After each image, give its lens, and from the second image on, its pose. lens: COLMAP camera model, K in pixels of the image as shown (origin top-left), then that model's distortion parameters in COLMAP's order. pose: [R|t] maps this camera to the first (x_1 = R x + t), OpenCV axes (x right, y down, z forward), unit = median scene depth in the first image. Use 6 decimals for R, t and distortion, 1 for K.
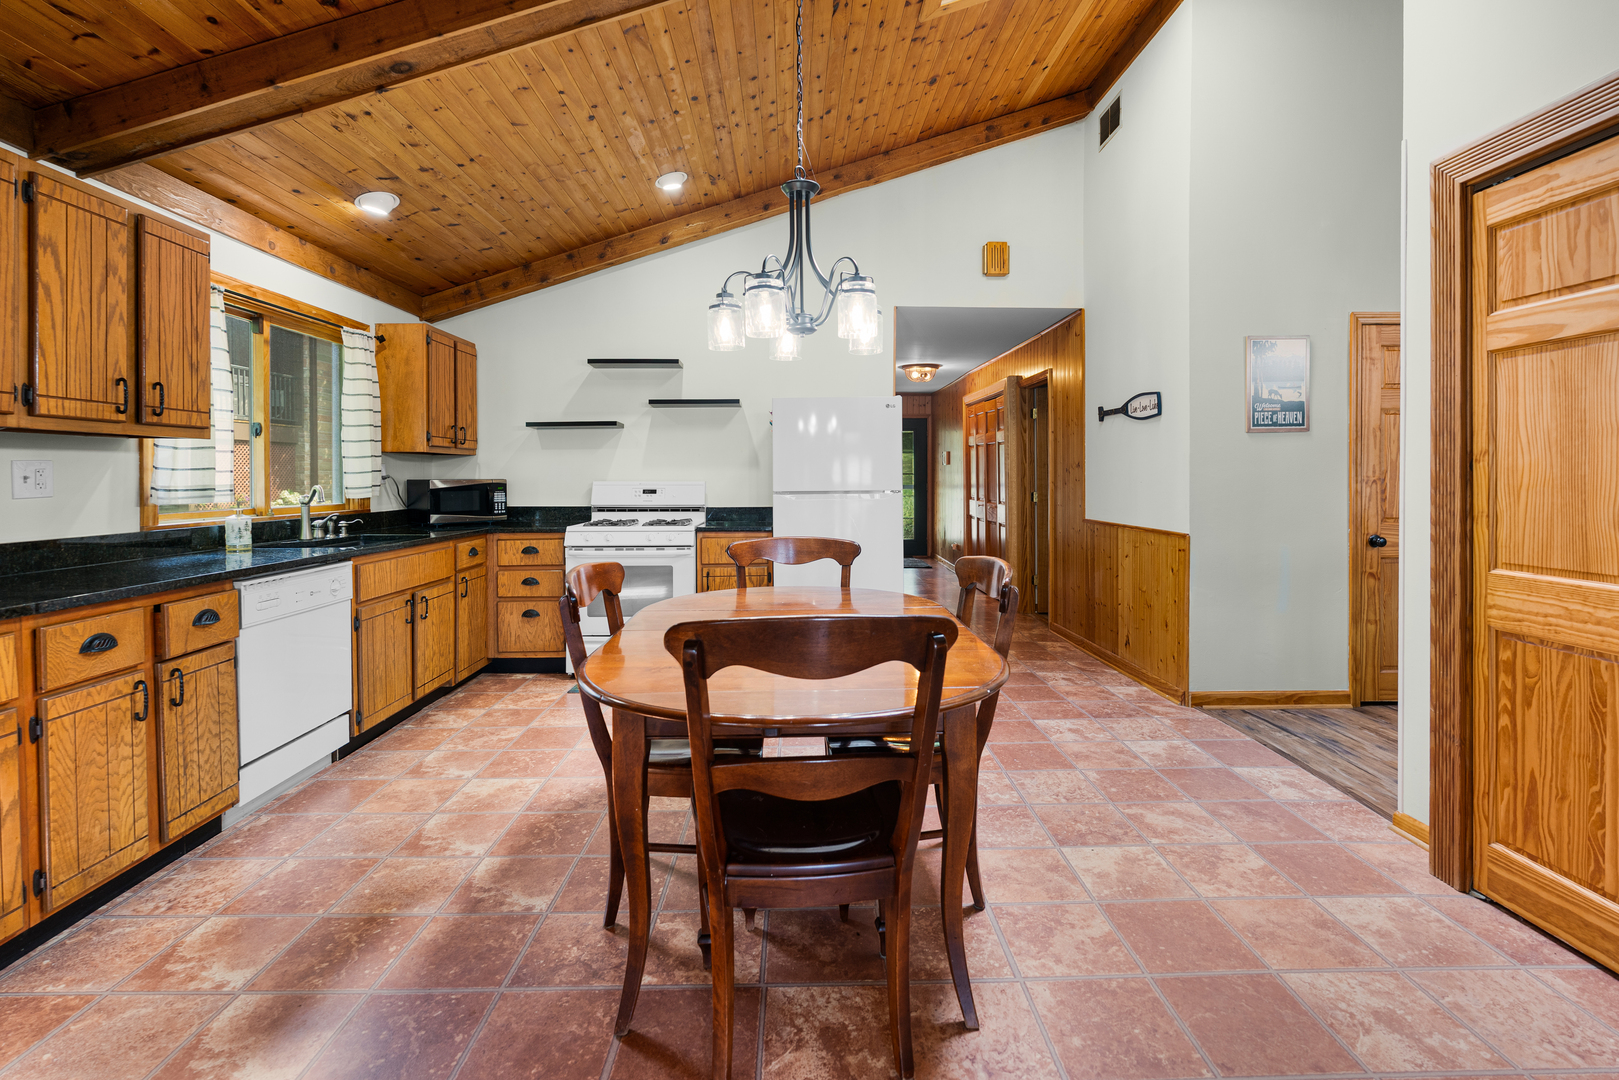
lens RADIAL K [[733.7, 0, 815.0], [0, 733.7, 477.4], [0, 0, 1]] dist [-0.000804, 0.000287]
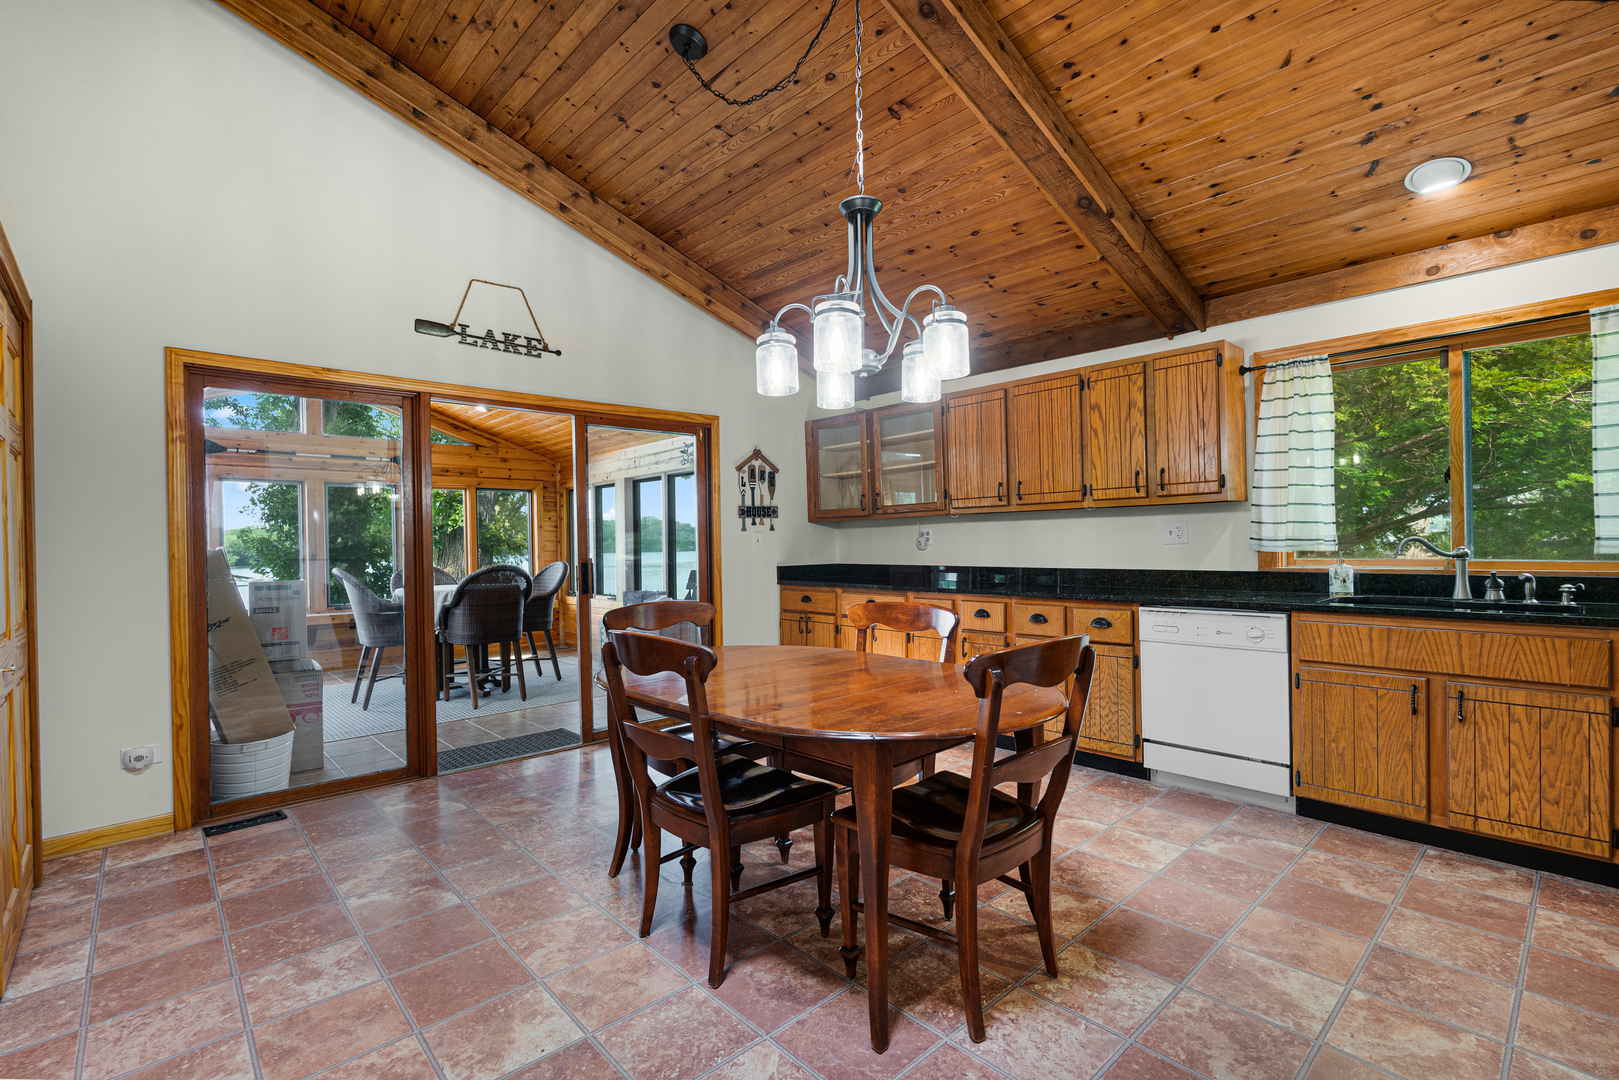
lens RADIAL K [[733.6, 0, 809.5], [0, 733.6, 540.0], [0, 0, 1]] dist [-0.000837, -0.000077]
pose [[-0.753186, 0.017945, -0.657562, 0.523608], [0.020829, 0.999777, 0.003426, -0.003095], [0.657477, -0.011116, -0.753392, 1.395550]]
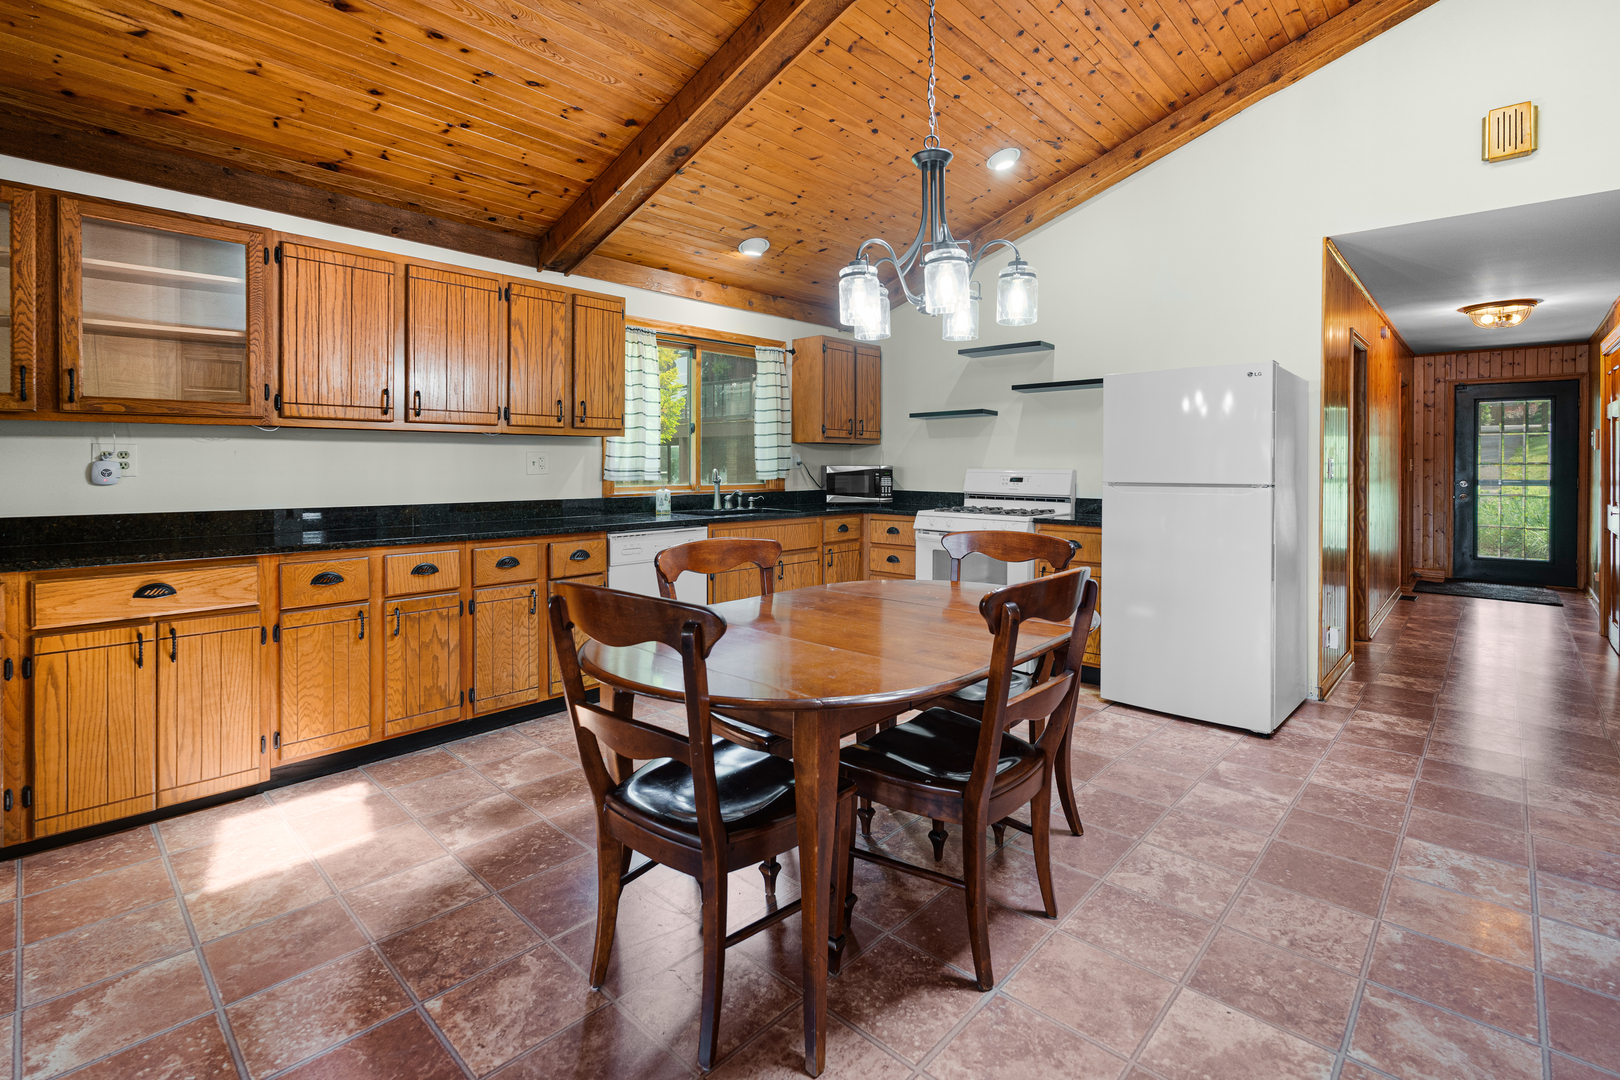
lens RADIAL K [[745.0, 0, 821.2], [0, 745.0, 462.1], [0, 0, 1]] dist [-0.000797, 0.000266]
pose [[0.720564, 0.004668, -0.693372, 0.468463], [-0.006986, 0.999975, -0.000527, -0.002857], [0.693353, 0.005223, 0.720579, 0.185482]]
